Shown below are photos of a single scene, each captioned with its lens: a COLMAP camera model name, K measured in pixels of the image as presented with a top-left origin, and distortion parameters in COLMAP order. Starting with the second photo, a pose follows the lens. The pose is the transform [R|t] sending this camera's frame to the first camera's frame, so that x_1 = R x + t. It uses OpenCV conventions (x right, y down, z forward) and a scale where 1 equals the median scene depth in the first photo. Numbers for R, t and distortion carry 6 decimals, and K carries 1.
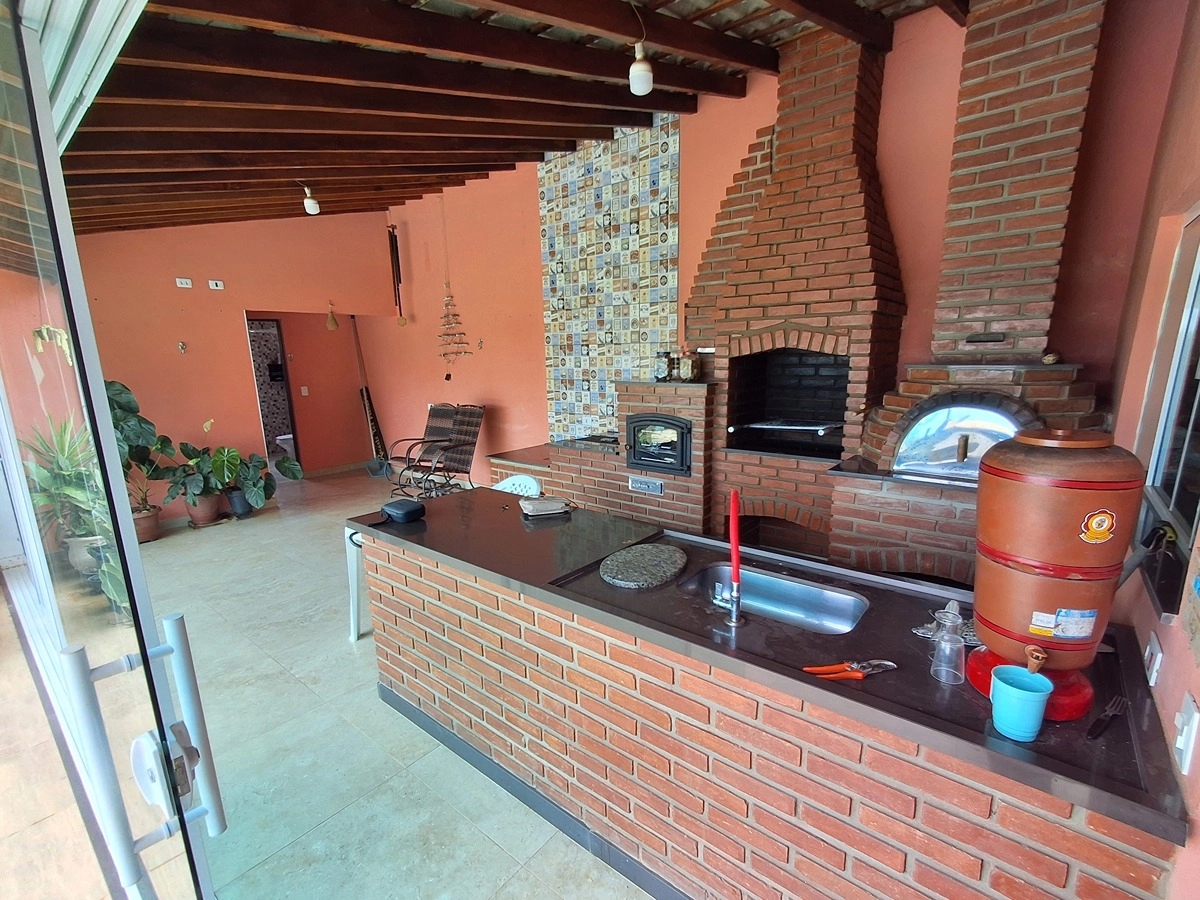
lens RADIAL K [[548.7, 0, 613.3], [0, 548.7, 471.2], [0, 0, 1]] dist [0.001250, -0.000567]
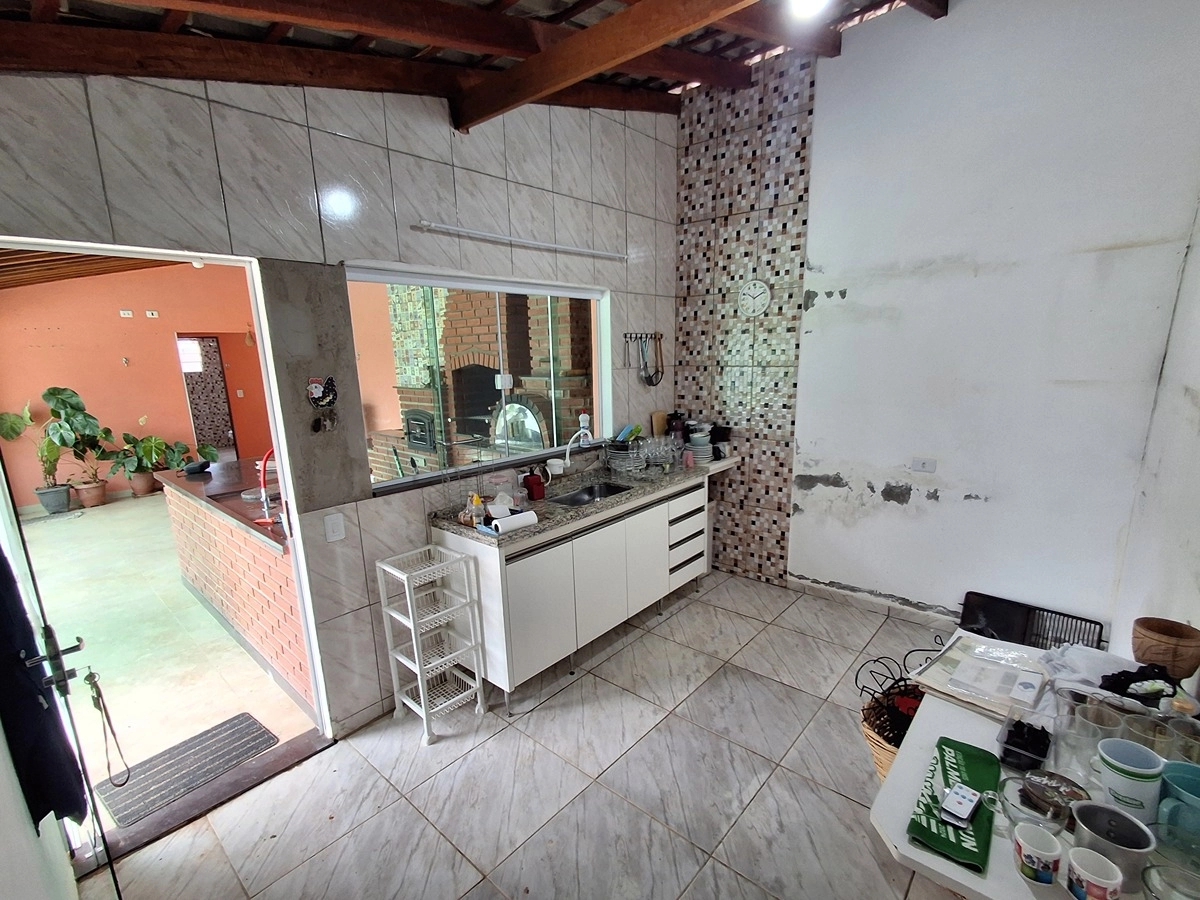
lens RADIAL K [[549.6, 0, 606.8], [0, 549.6, 473.9], [0, 0, 1]] dist [0.016115, -0.011793]
pose [[0.998584, 0.001986, -0.053159, 0.480804], [-0.001651, 0.999979, 0.006345, 0.038278], [0.053170, -0.006249, 0.998566, -0.297365]]
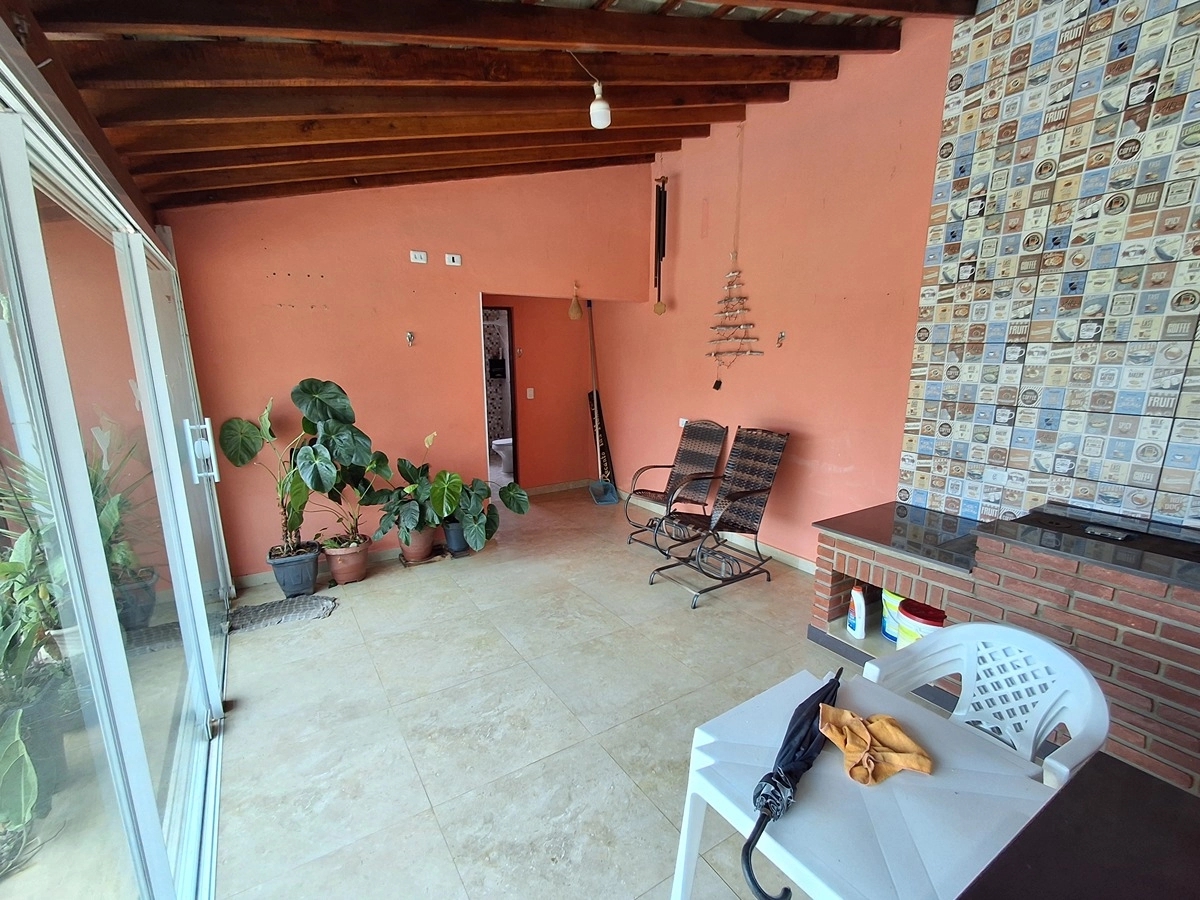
lens RADIAL K [[545.4, 0, 610.4], [0, 545.4, 471.3], [0, 0, 1]] dist [-0.019747, 0.017418]
pose [[0.950213, 0.086540, -0.299343, -0.270421], [-0.085003, 0.996215, 0.018177, -0.076666], [0.299783, 0.008173, 0.953972, 0.355036]]
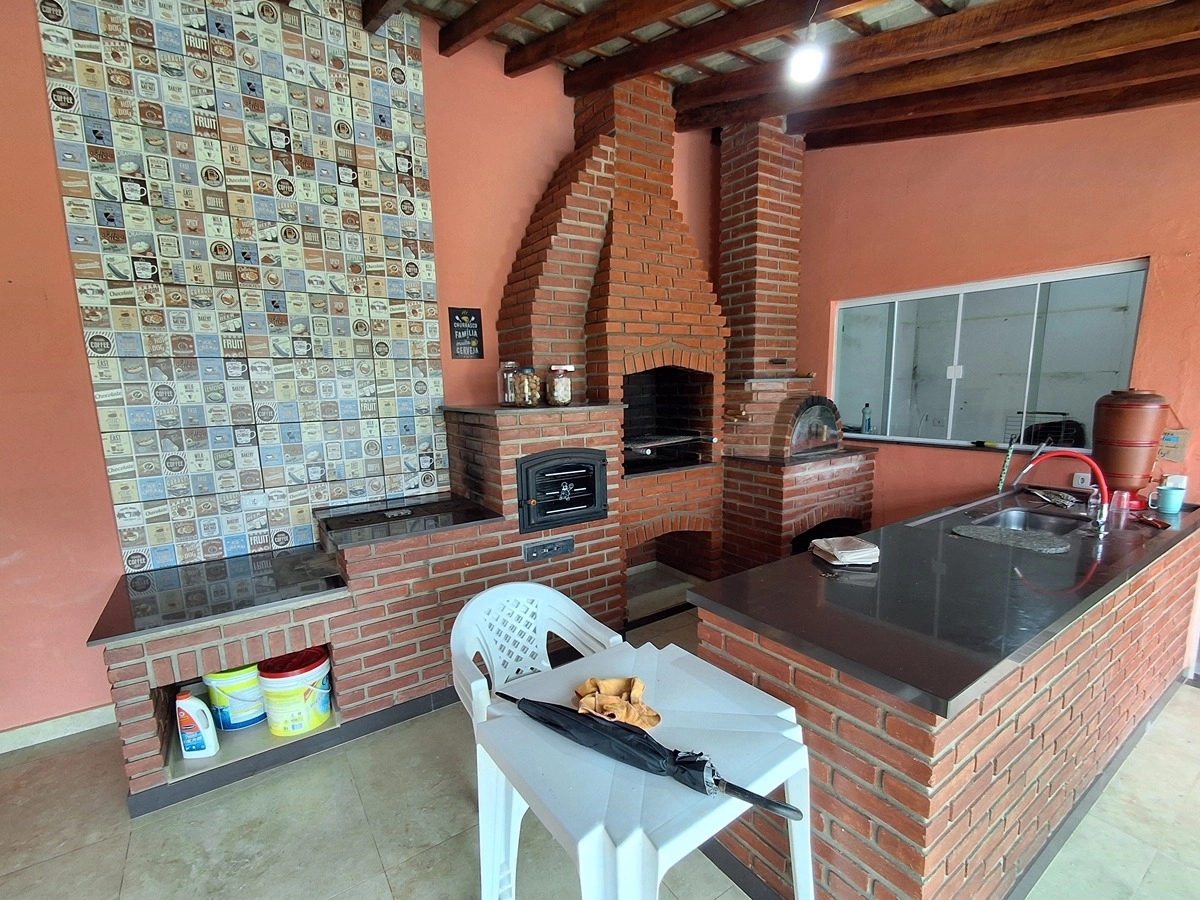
lens RADIAL K [[549.6, 0, 606.8], [0, 549.6, 473.9], [0, 0, 1]] dist [0.016115, -0.011793]
pose [[0.278912, -0.149182, 0.948659, -0.471446], [0.221111, 0.971294, 0.087733, -0.093000], [-0.934515, 0.185289, 0.303891, 0.537200]]
